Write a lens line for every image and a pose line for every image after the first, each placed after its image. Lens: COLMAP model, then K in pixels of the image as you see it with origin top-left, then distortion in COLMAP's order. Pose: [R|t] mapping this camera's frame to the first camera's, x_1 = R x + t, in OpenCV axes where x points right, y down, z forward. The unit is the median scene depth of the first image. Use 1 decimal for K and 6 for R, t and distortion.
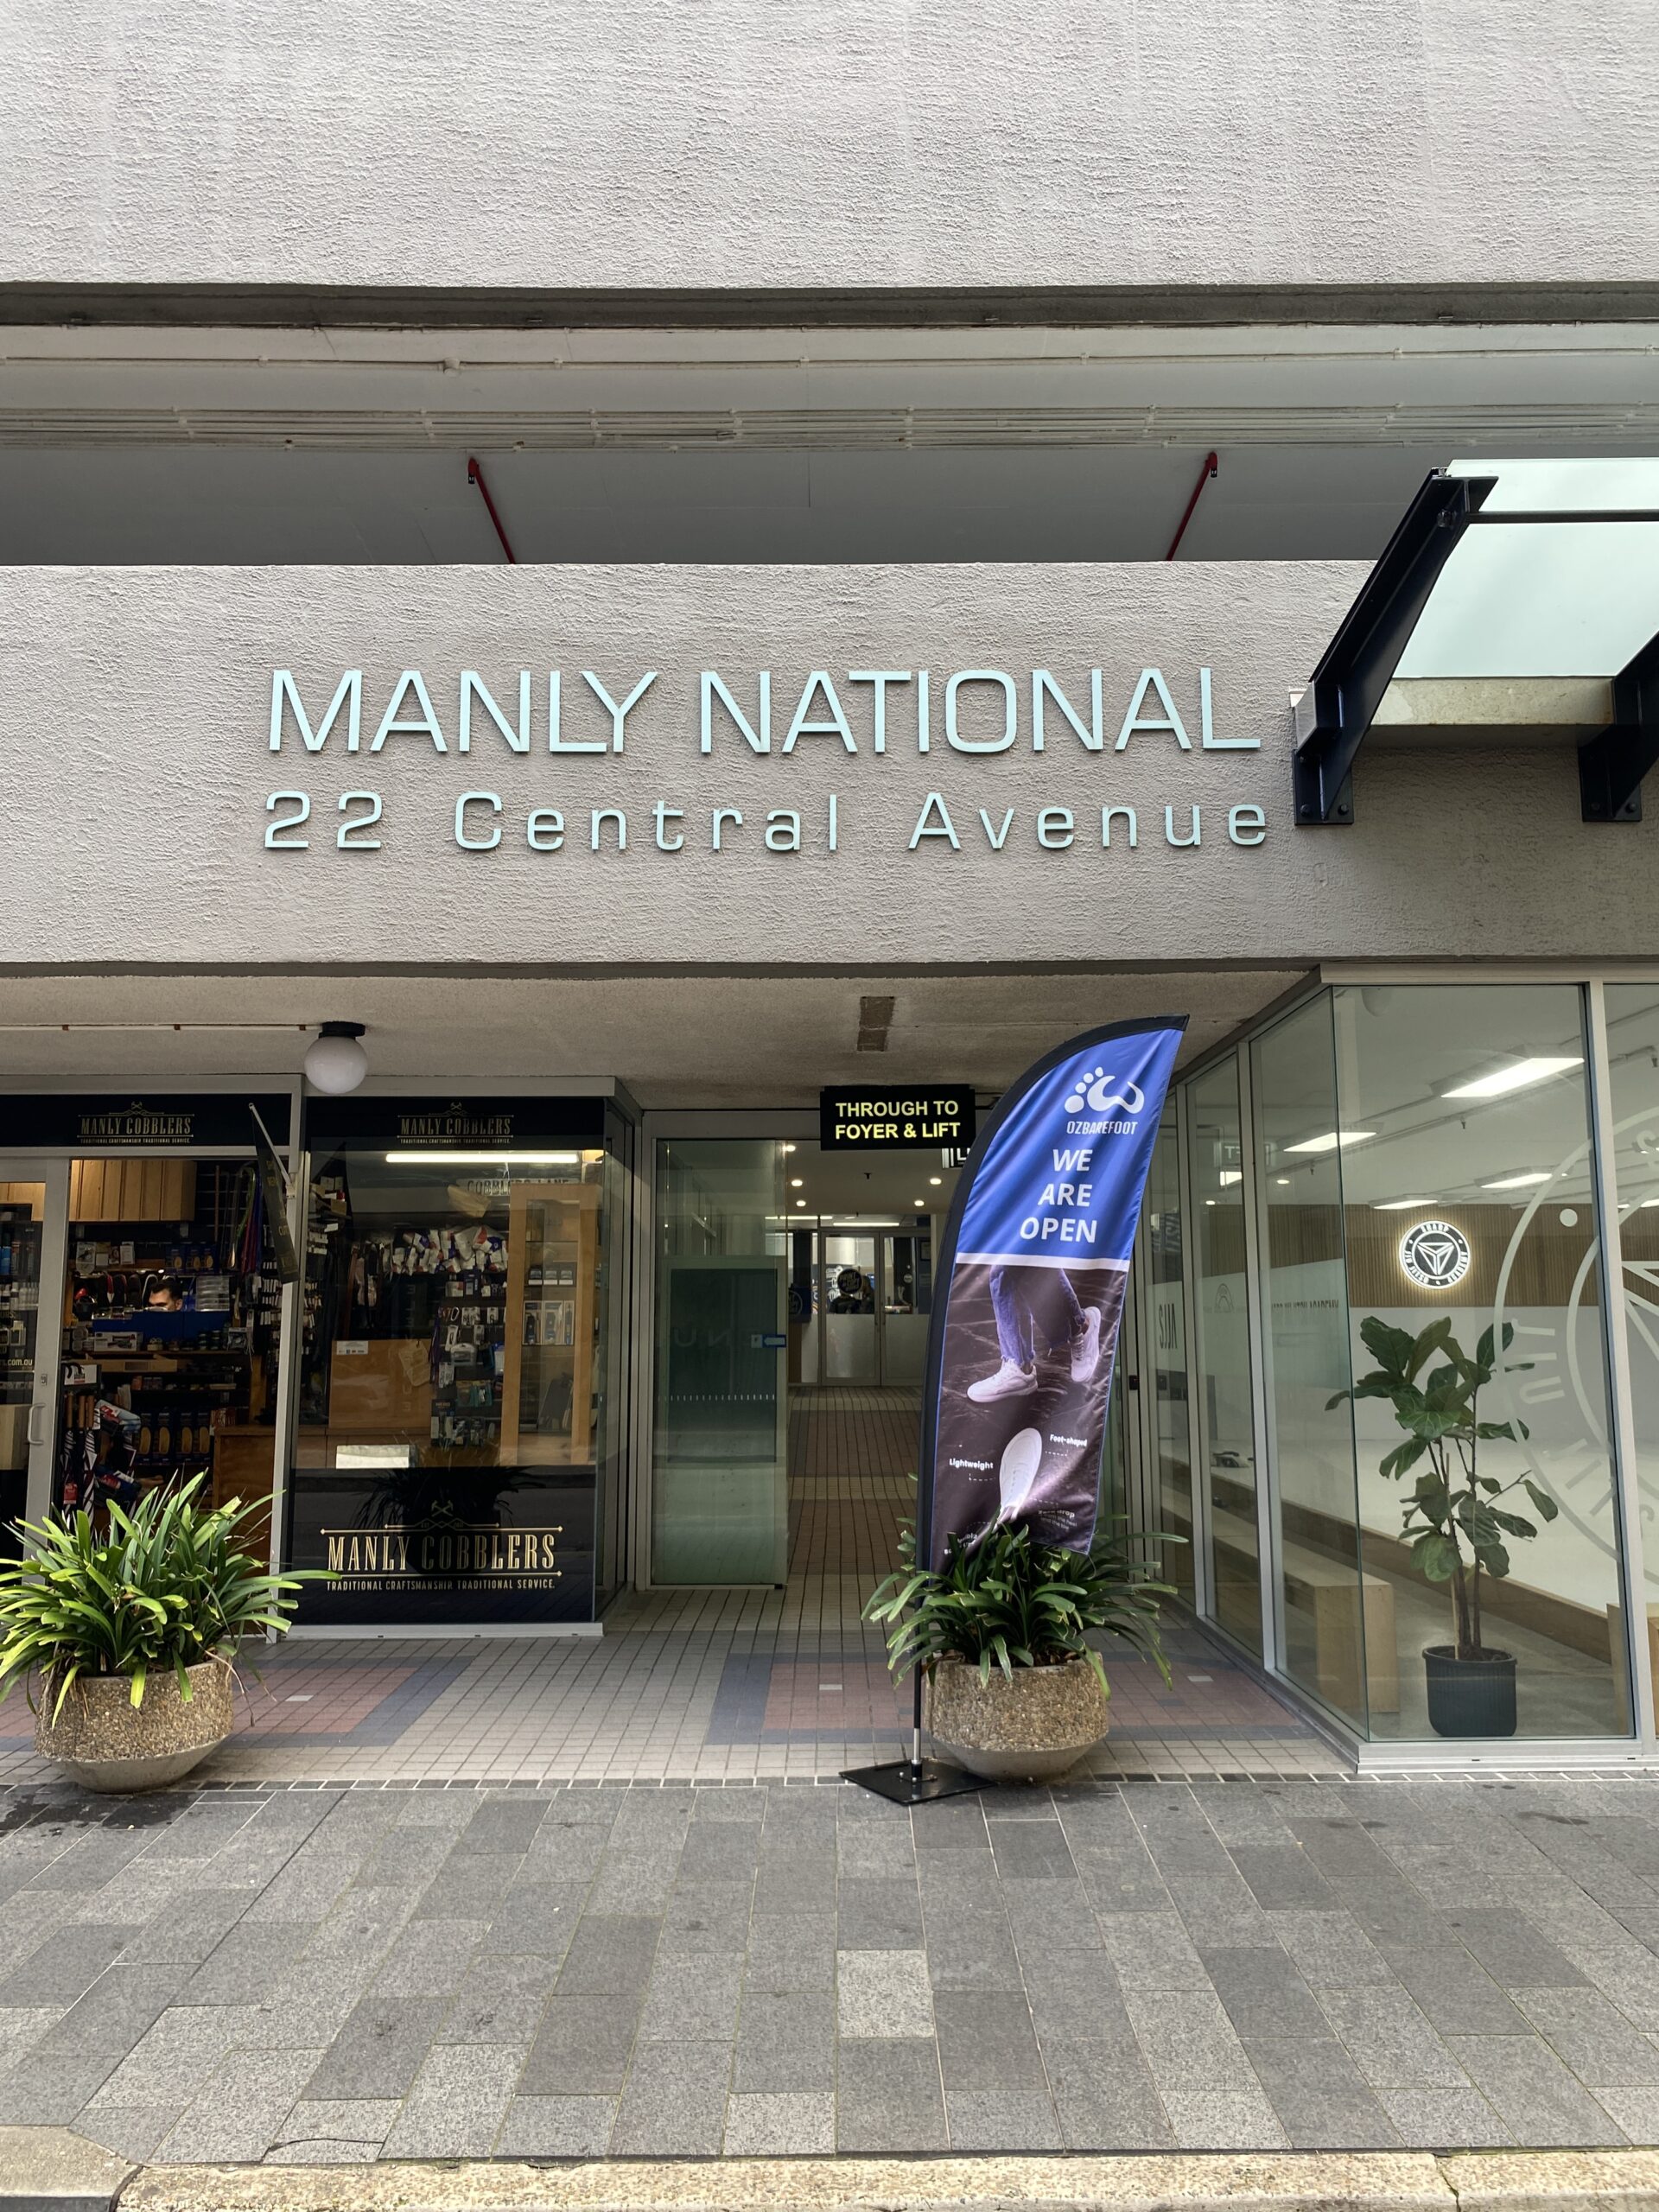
lens RADIAL K [[1727.2, 0, 817.6], [0, 1727.2, 1115.2], [0, 0, 1]] dist [0.041241, 0.005675]
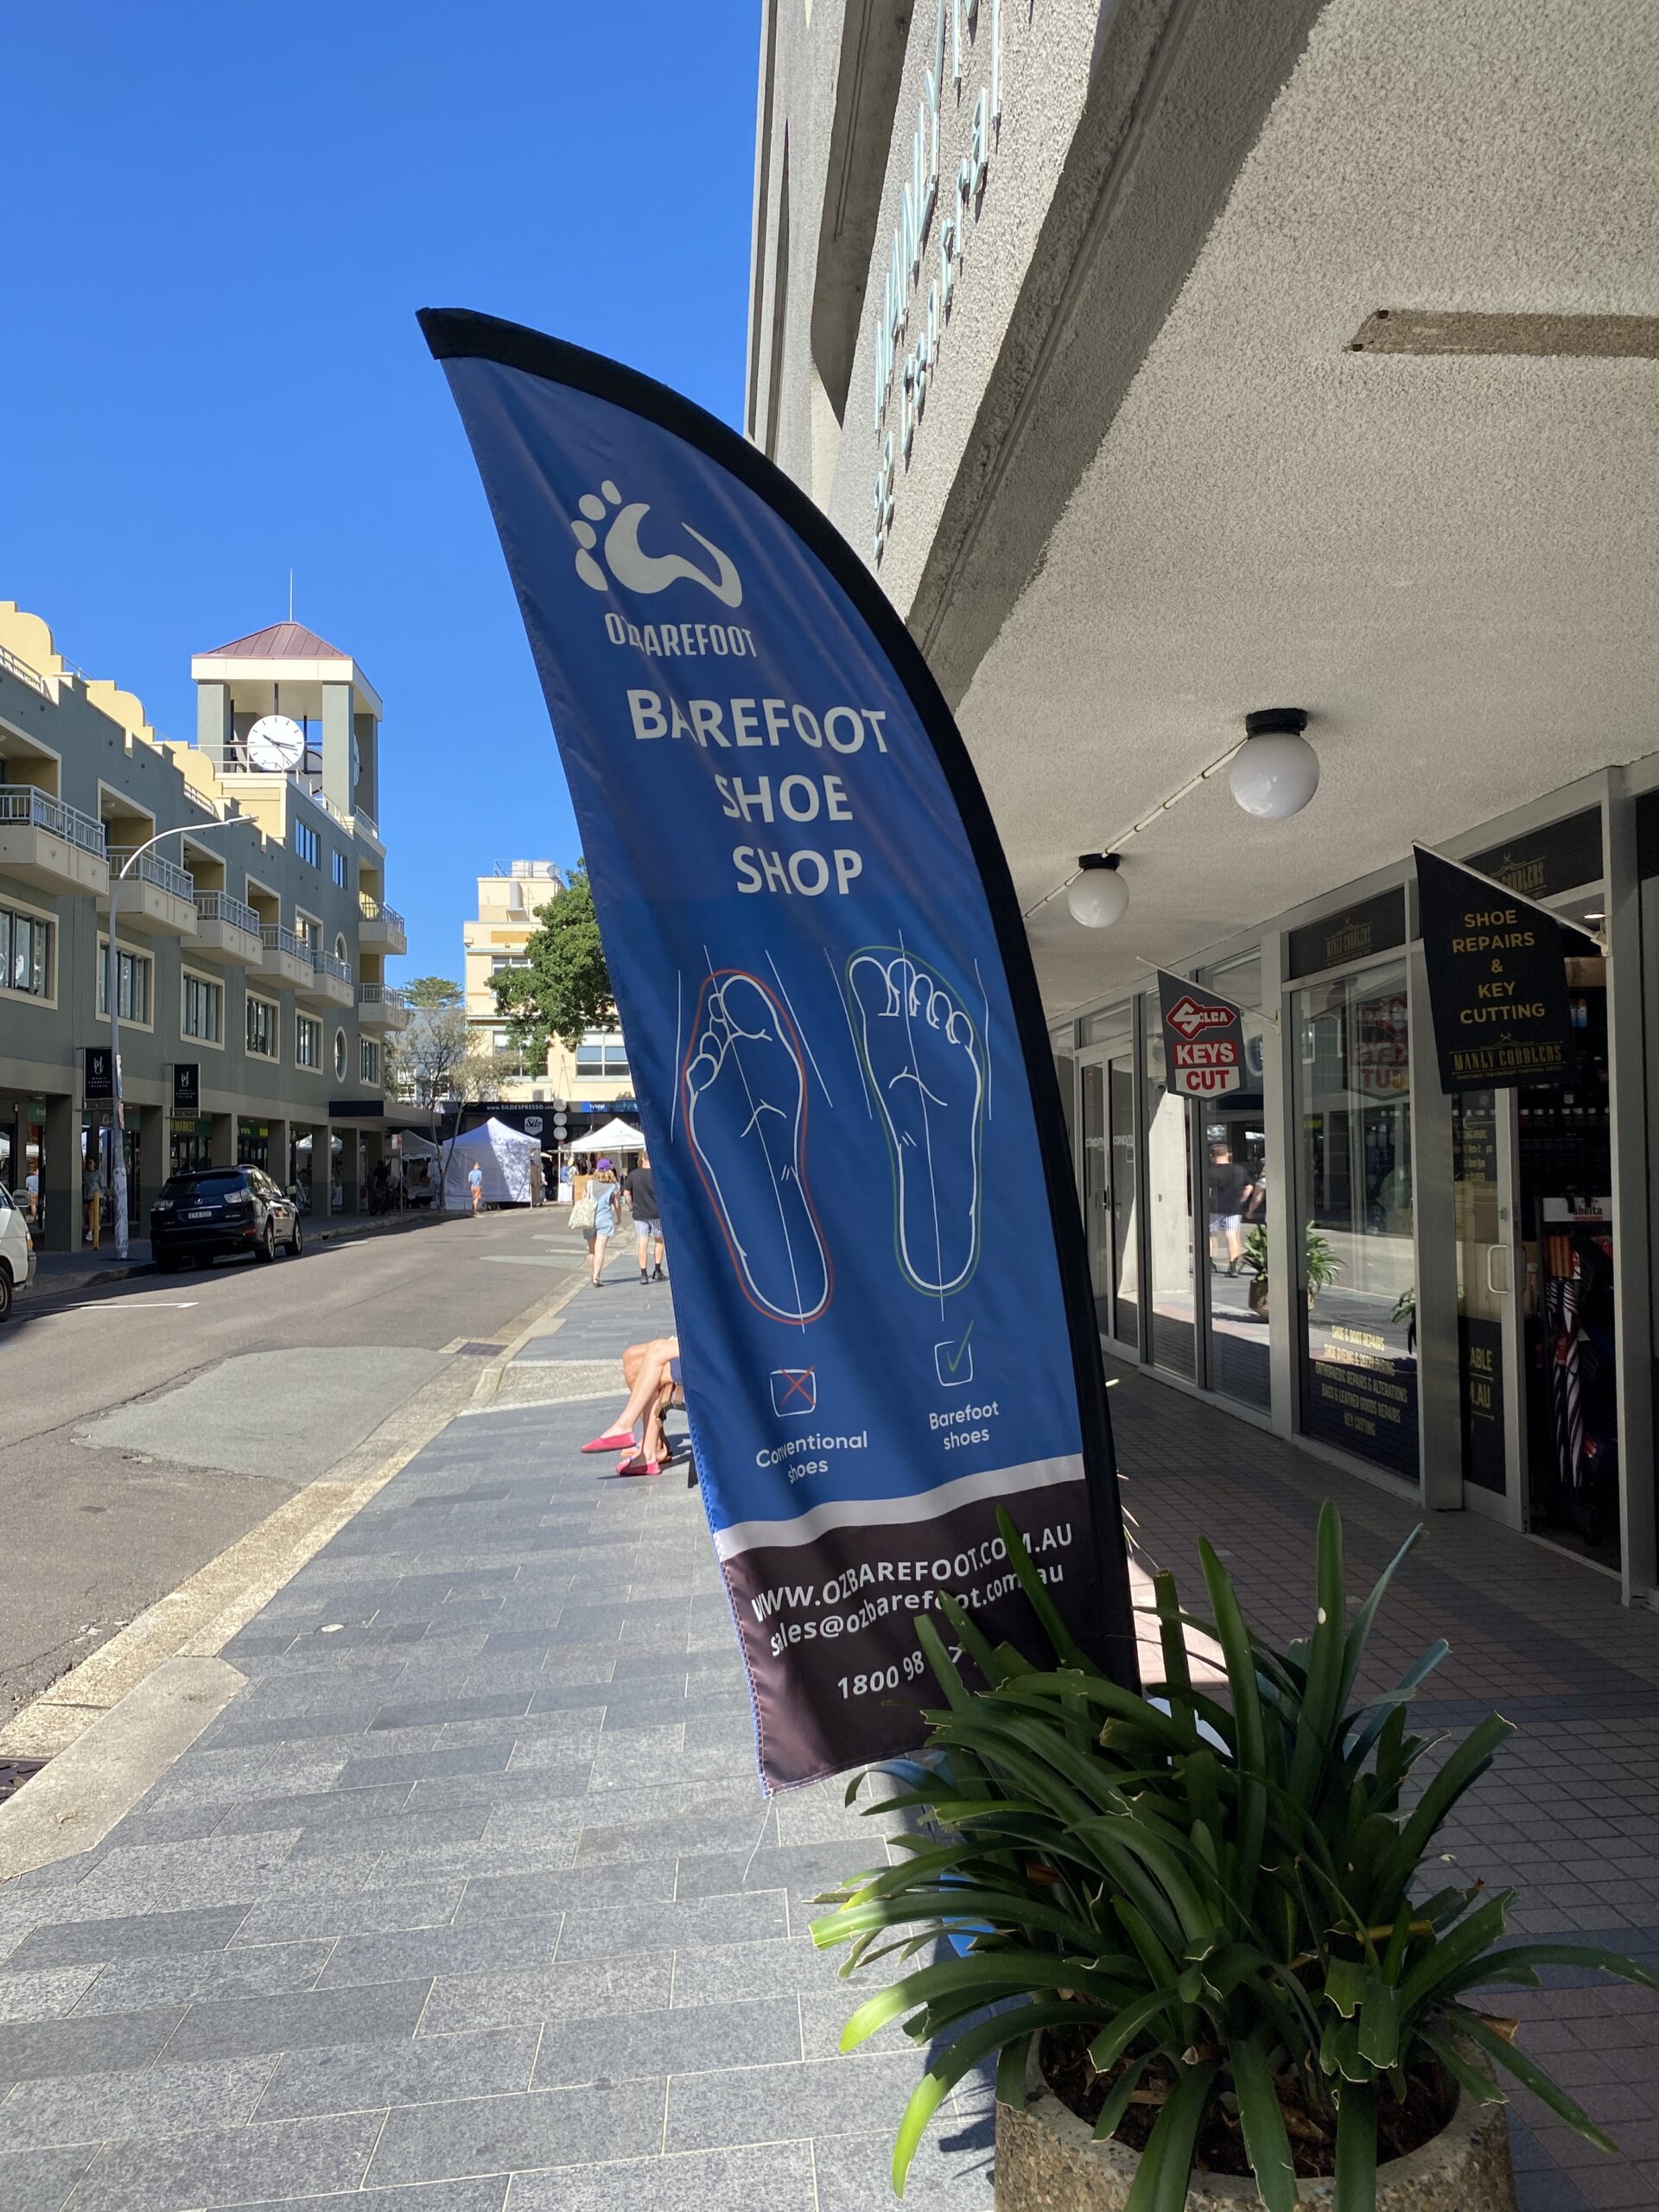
lens RADIAL K [[1727.2, 0, 817.6], [0, 1727.2, 1115.2], [0, 0, 1]] dist [0.041241, 0.005675]
pose [[0.047645, -0.034592, -0.998265, 0.614912], [0.132676, 0.990764, -0.028000, 0.157976], [0.990014, -0.131112, 0.051794, 1.204239]]
